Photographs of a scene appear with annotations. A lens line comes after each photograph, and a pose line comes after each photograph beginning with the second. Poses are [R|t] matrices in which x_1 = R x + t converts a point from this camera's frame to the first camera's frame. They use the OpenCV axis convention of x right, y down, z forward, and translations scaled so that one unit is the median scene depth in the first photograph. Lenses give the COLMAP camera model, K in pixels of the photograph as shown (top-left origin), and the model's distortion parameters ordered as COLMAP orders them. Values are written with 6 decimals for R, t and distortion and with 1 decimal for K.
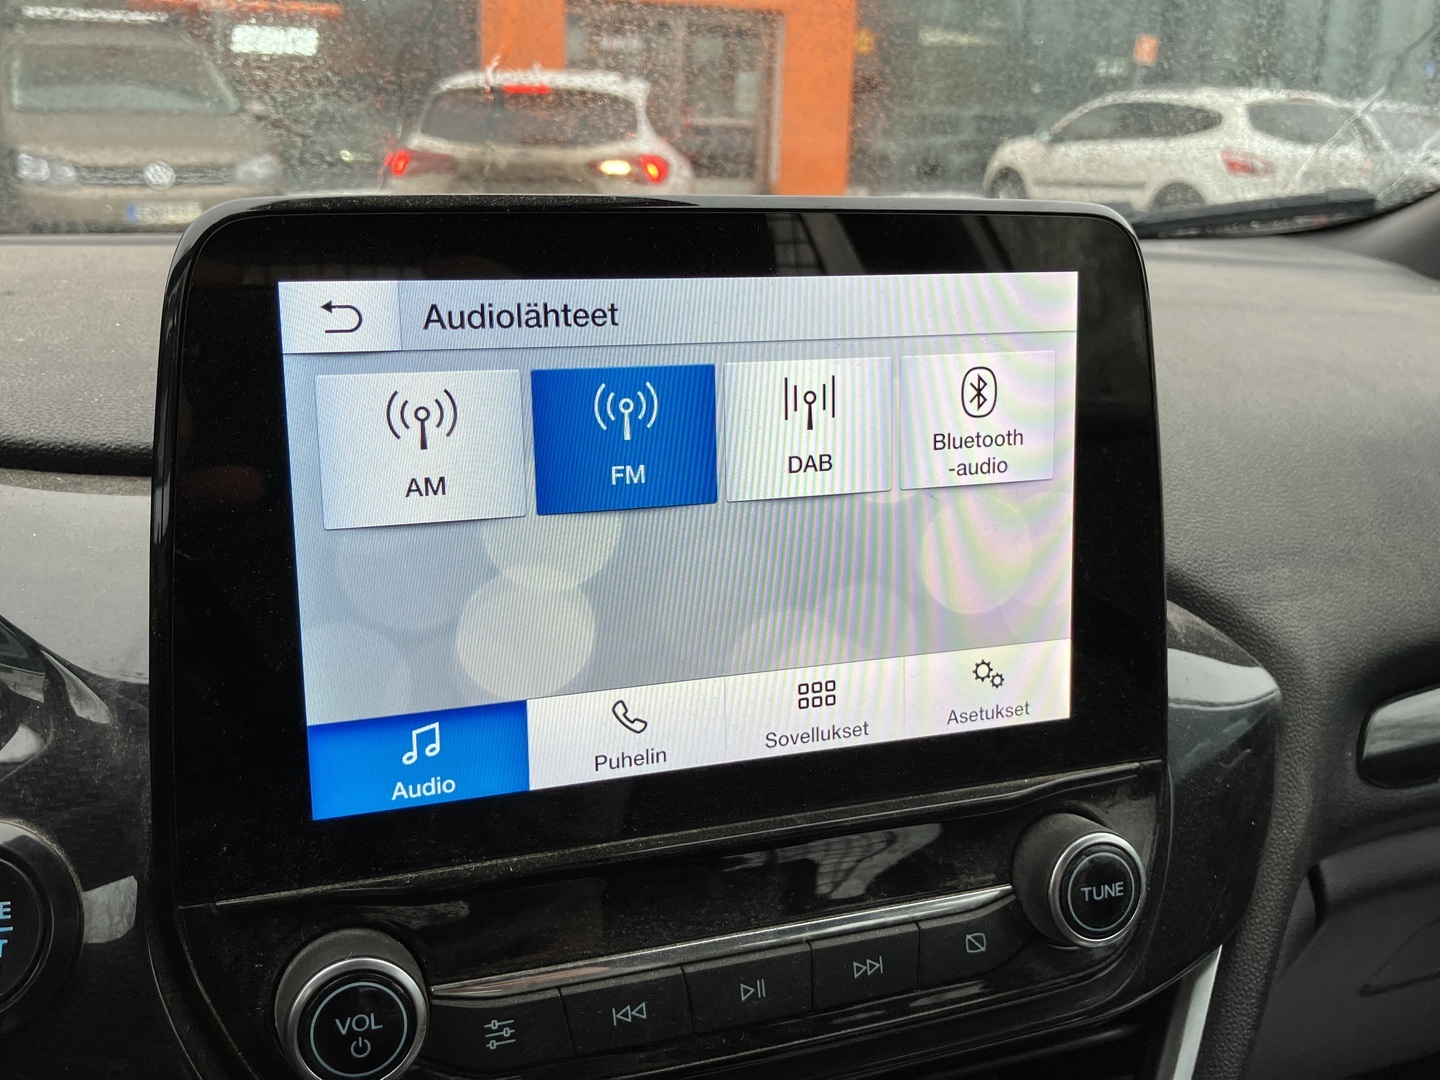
lens RADIAL K [[1393.0, 0, 717.7], [0, 1393.0, 520.5], [0, 0, 1]] dist [-0.004367, -0.026590]
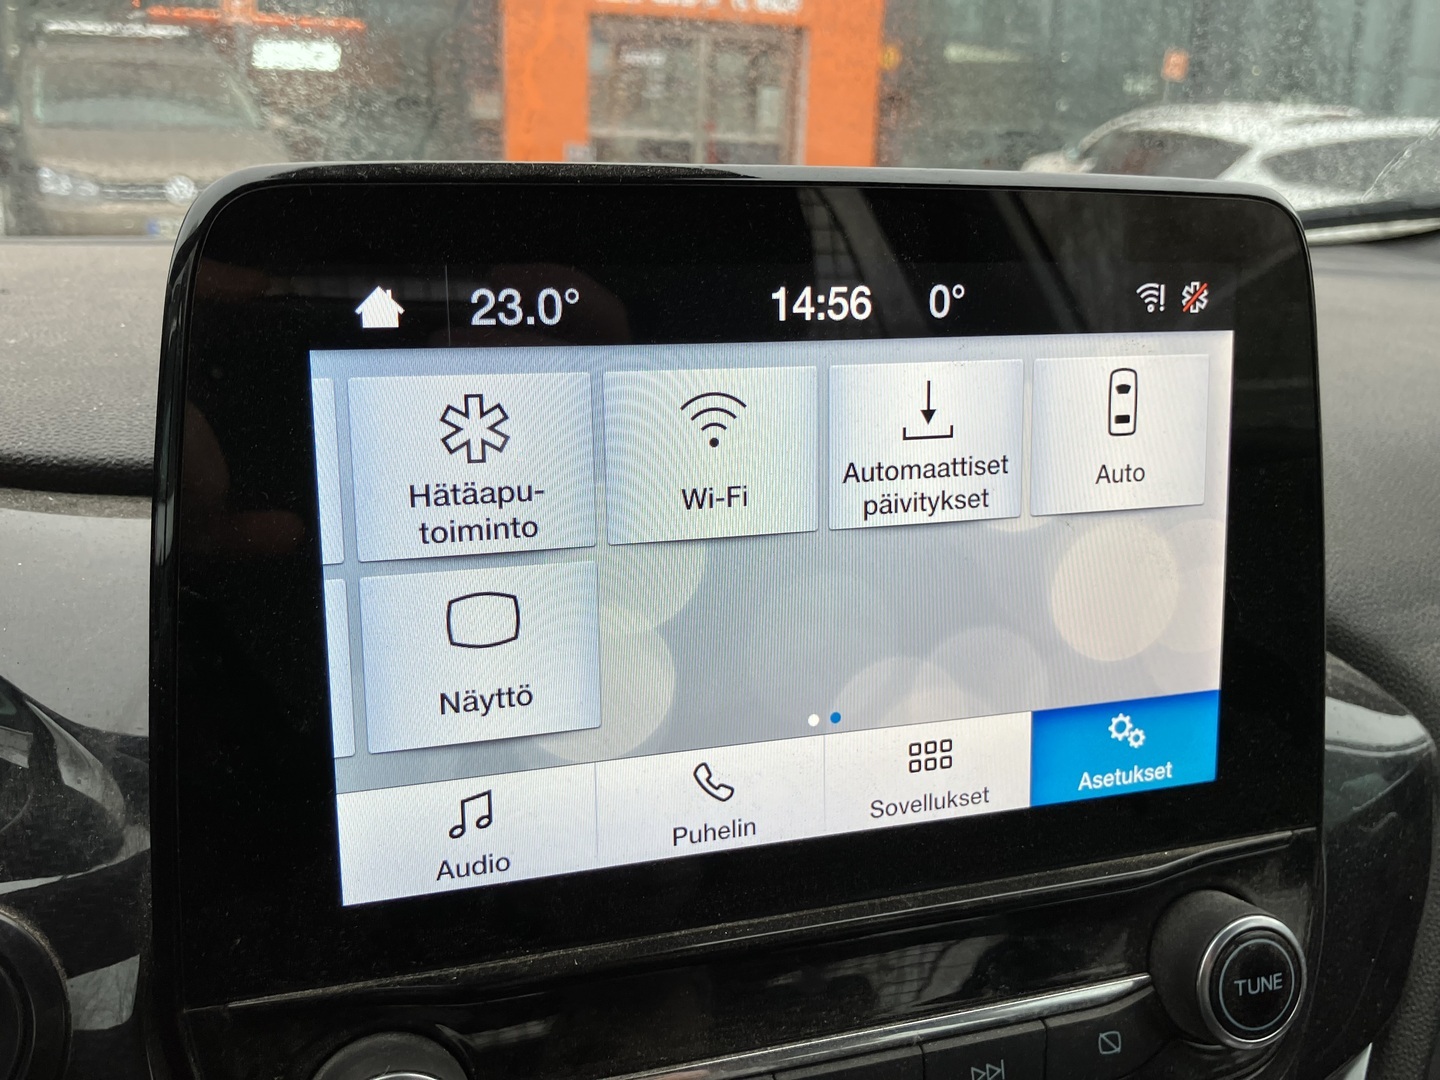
lens RADIAL K [[1379.7, 0, 720.0], [0, 1379.7, 540.0], [0, 0, 1]] dist [-0.020533, 0.018328]
pose [[0.999956, 0.004481, -0.008222, -0.048845], [-0.004469, 0.999989, 0.001406, -0.007460], [0.008228, -0.001369, 0.999965, 0.145617]]
